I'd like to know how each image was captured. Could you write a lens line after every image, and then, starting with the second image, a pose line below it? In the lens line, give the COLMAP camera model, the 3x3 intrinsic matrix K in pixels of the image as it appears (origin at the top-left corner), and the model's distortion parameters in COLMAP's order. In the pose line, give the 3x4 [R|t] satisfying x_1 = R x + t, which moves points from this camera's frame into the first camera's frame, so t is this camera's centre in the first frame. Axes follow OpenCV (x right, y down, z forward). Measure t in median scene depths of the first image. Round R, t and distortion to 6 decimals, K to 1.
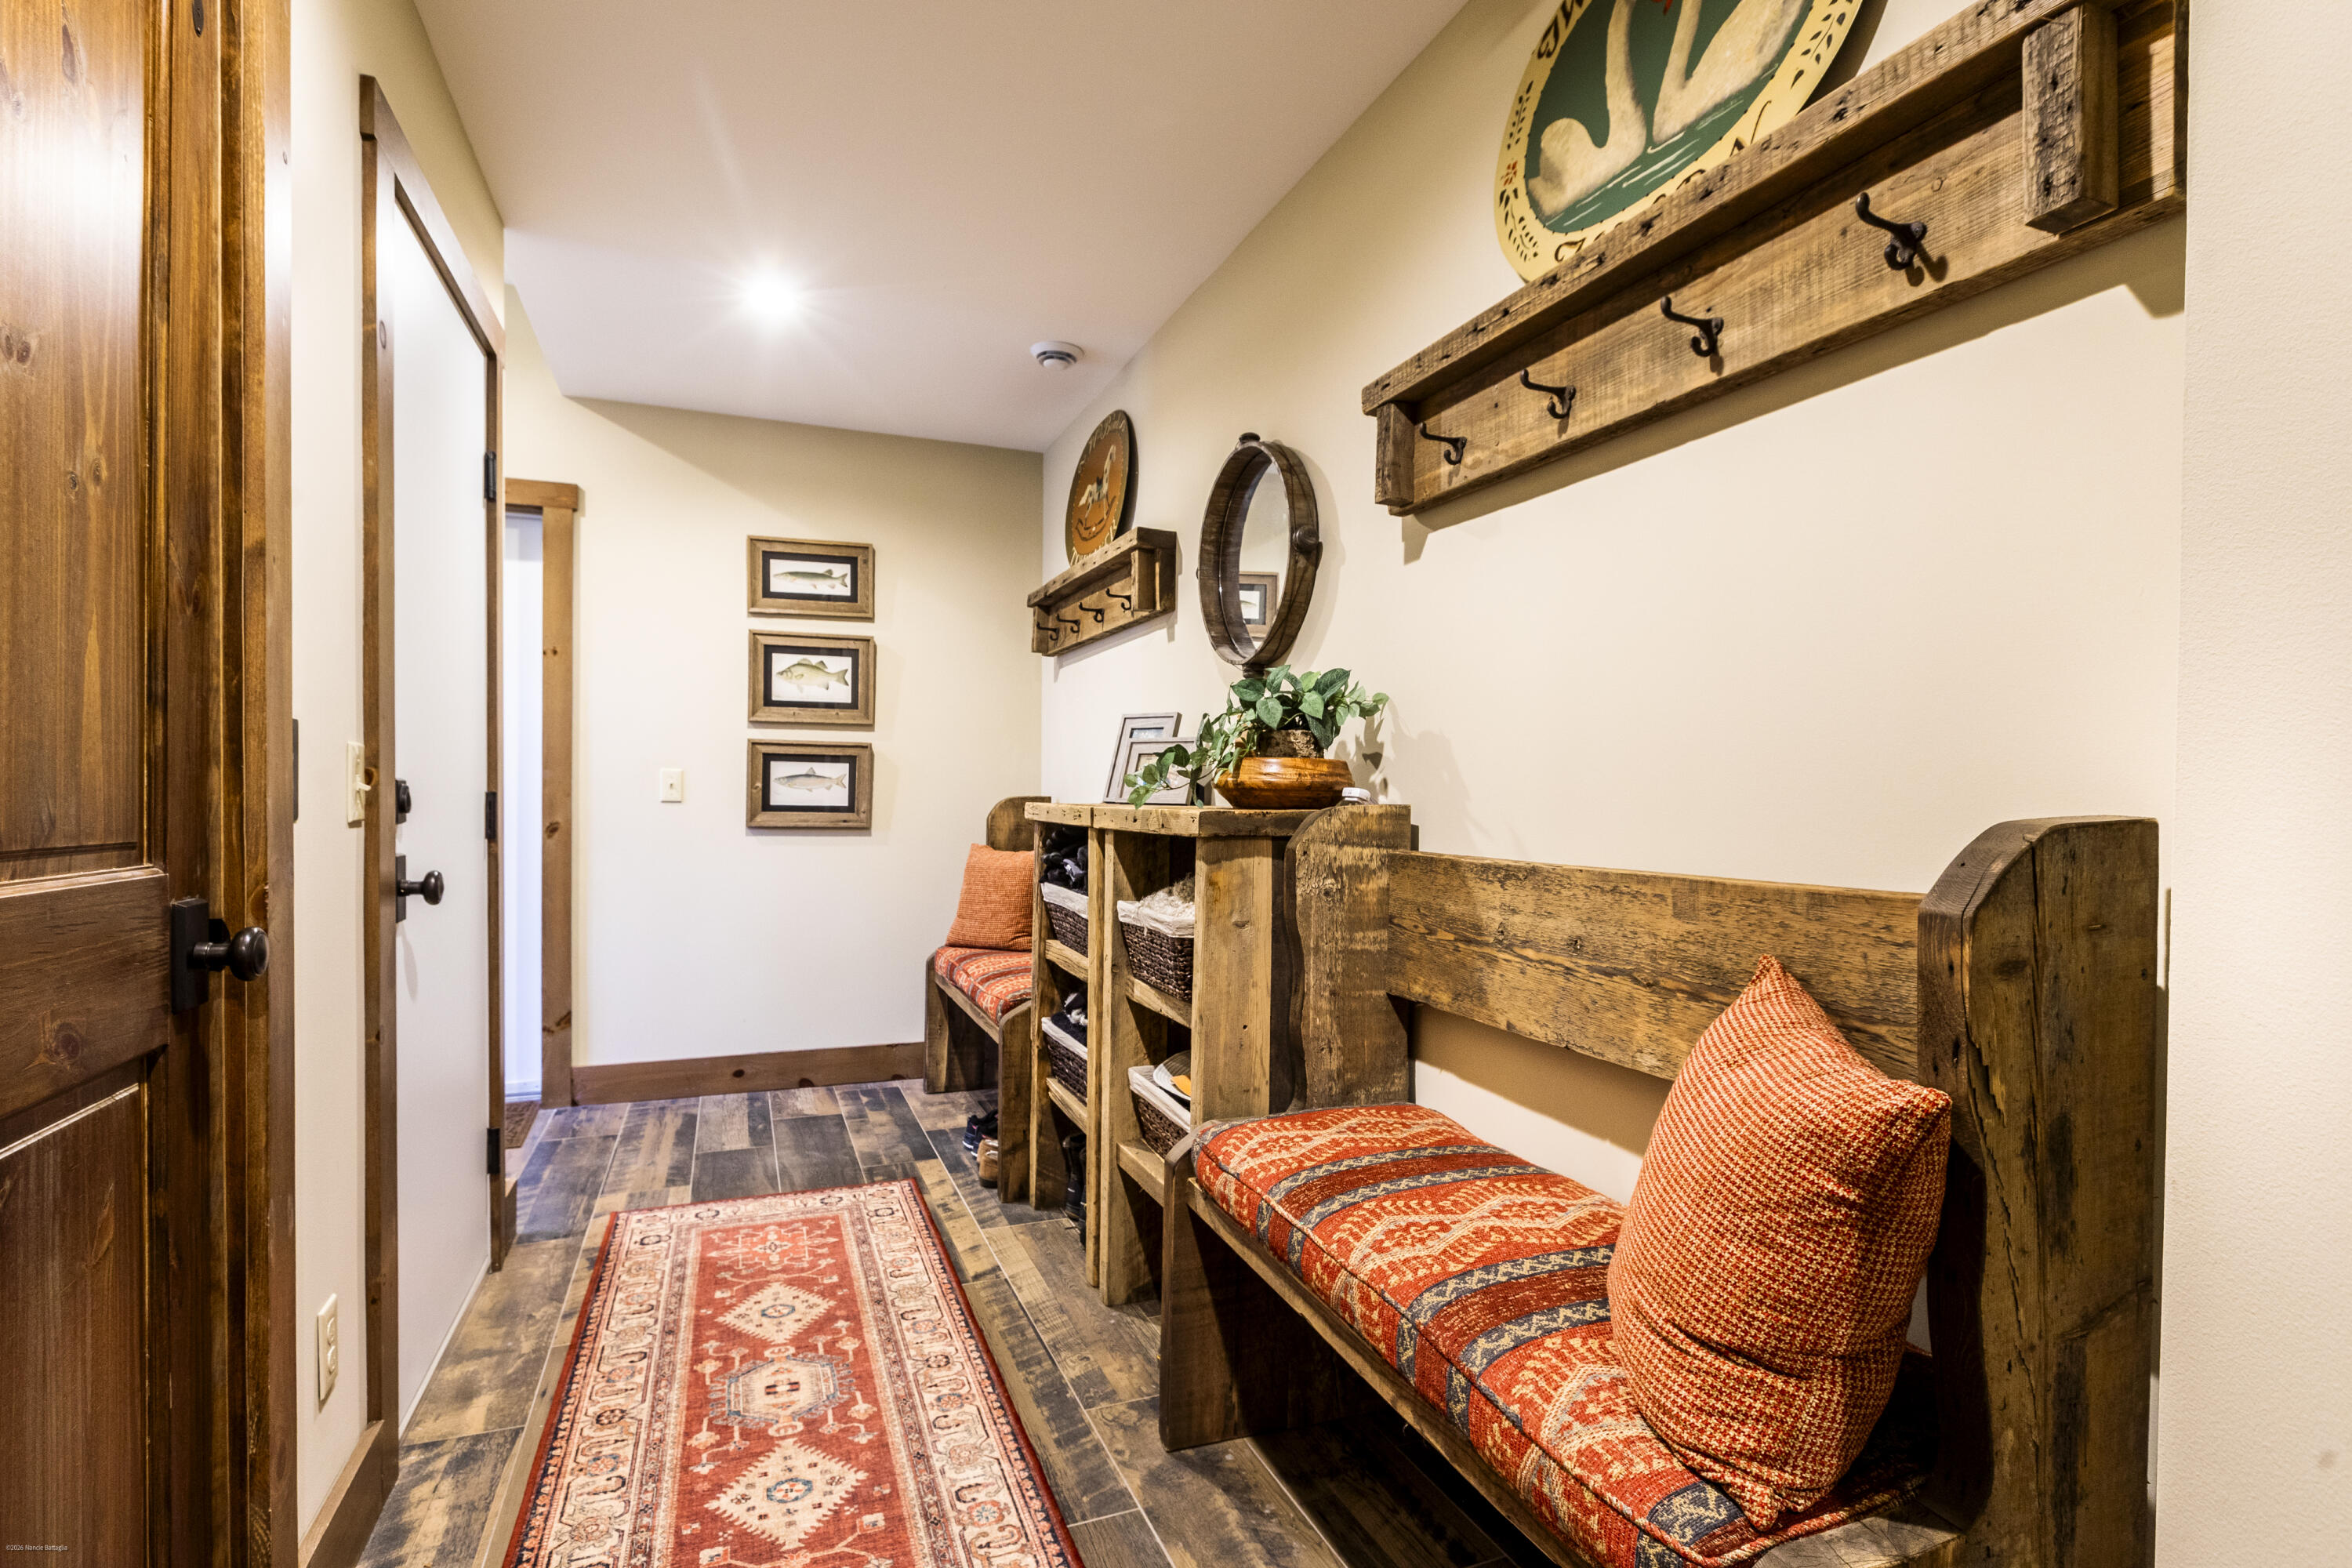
lens RADIAL K [[1142.0, 0, 1184.6], [0, 1142.0, 800.3], [0, 0, 1]] dist [-0.004996, 0.000604]
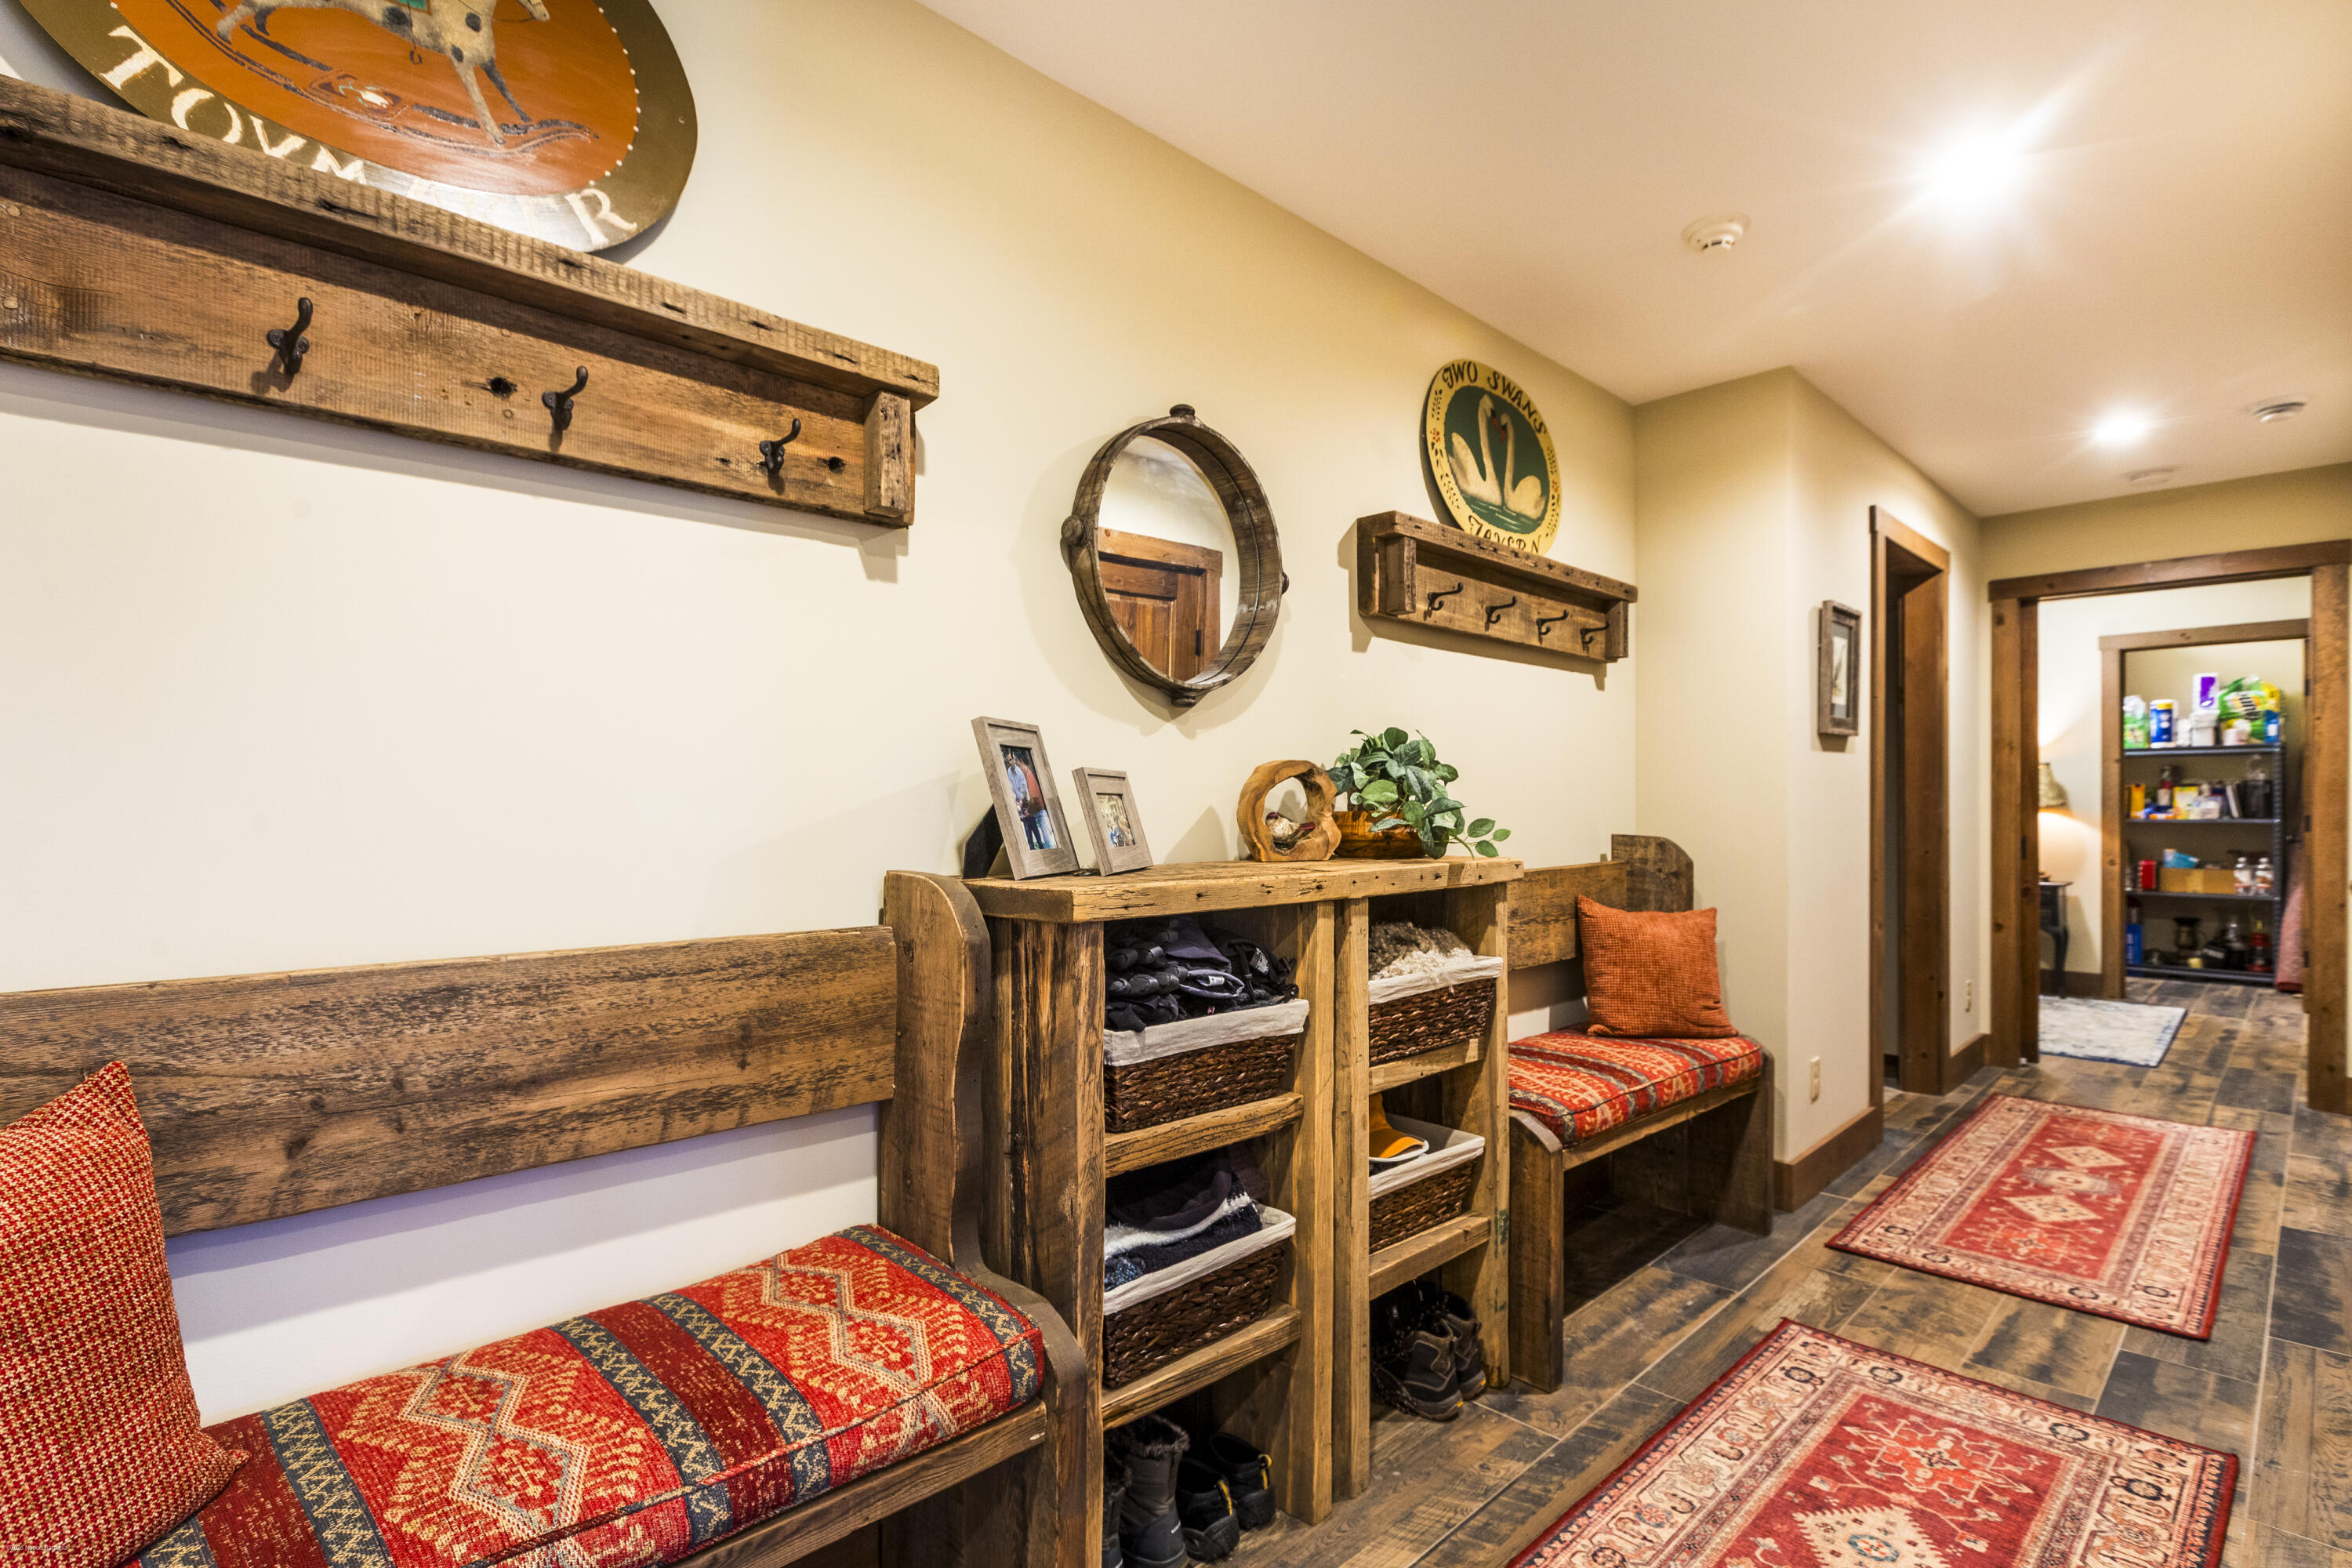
lens RADIAL K [[1142.0, 0, 1184.6], [0, 1142.0, 800.3], [0, 0, 1]] dist [-0.004996, 0.000604]
pose [[-0.388130, -0.010221, 0.921548, -1.045869], [-0.002331, 0.999946, 0.010109, -0.070762], [-0.921602, 0.001775, -0.388133, 1.976737]]
